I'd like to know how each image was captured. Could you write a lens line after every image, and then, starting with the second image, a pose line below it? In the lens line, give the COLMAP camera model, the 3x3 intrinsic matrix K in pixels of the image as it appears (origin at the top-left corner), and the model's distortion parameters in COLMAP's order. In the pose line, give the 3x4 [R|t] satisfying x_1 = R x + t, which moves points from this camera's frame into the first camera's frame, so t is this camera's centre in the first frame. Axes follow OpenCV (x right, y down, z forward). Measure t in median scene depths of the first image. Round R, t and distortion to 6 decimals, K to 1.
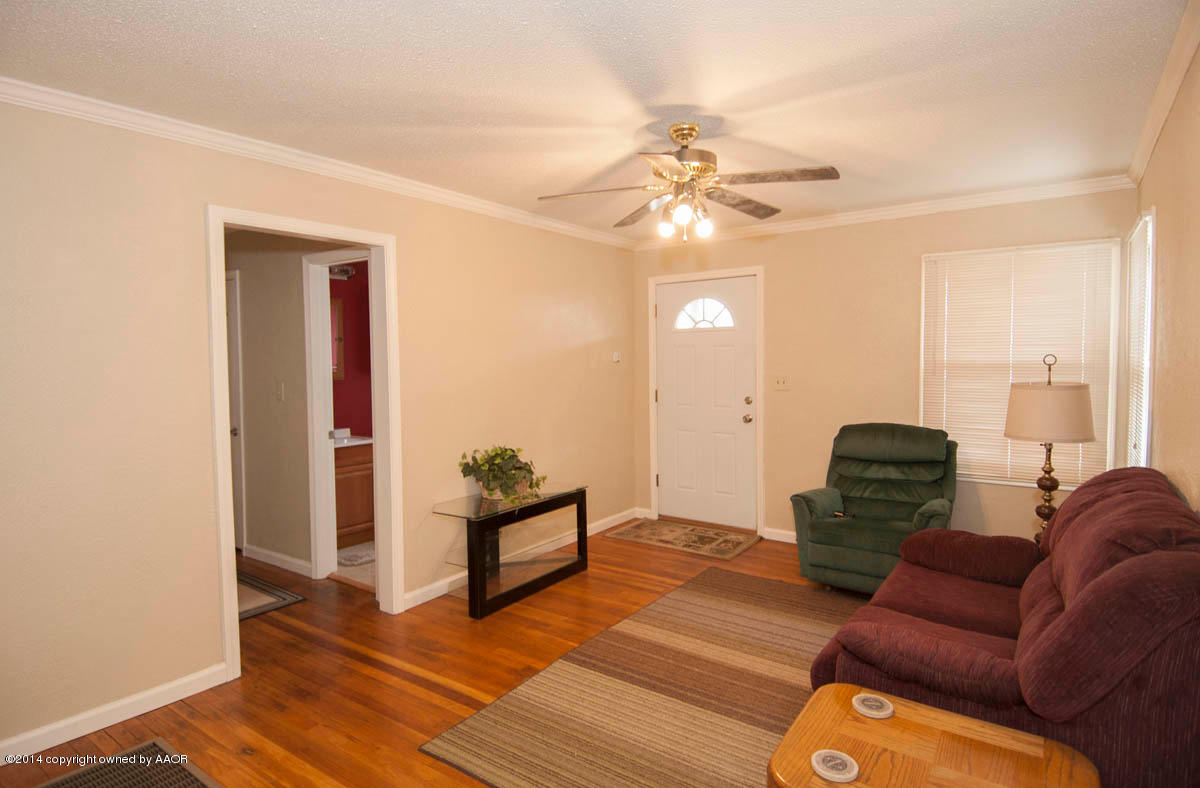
lens RADIAL K [[636.0, 0, 604.4], [0, 636.0, 383.4], [0, 0, 1]] dist [0.019168, -0.006574]
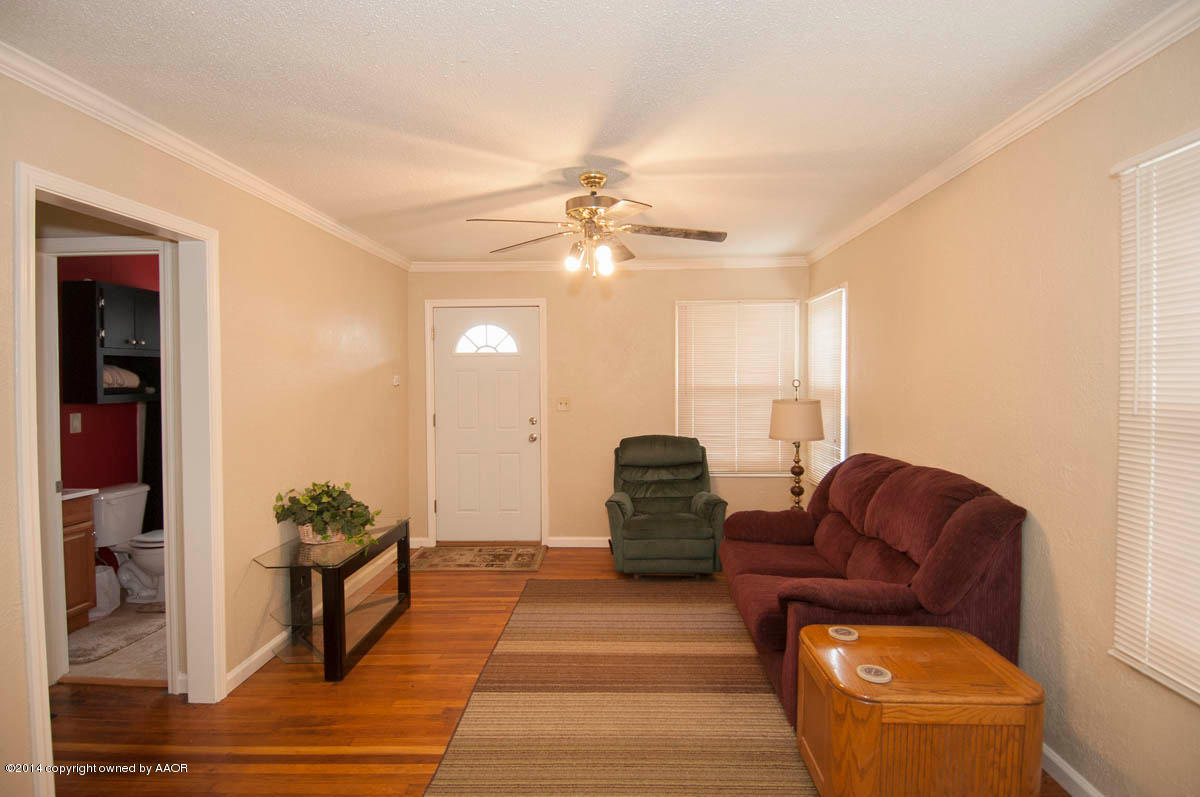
lens RADIAL K [[621.4, 0, 610.5], [0, 621.4, 387.4], [0, 0, 1]] dist [0.026849, -0.037078]
pose [[0.829717, -0.005055, 0.558161, -0.317364], [0.022476, 0.999451, -0.024359, -0.002170], [-0.557731, 0.032756, 0.829375, 0.061822]]
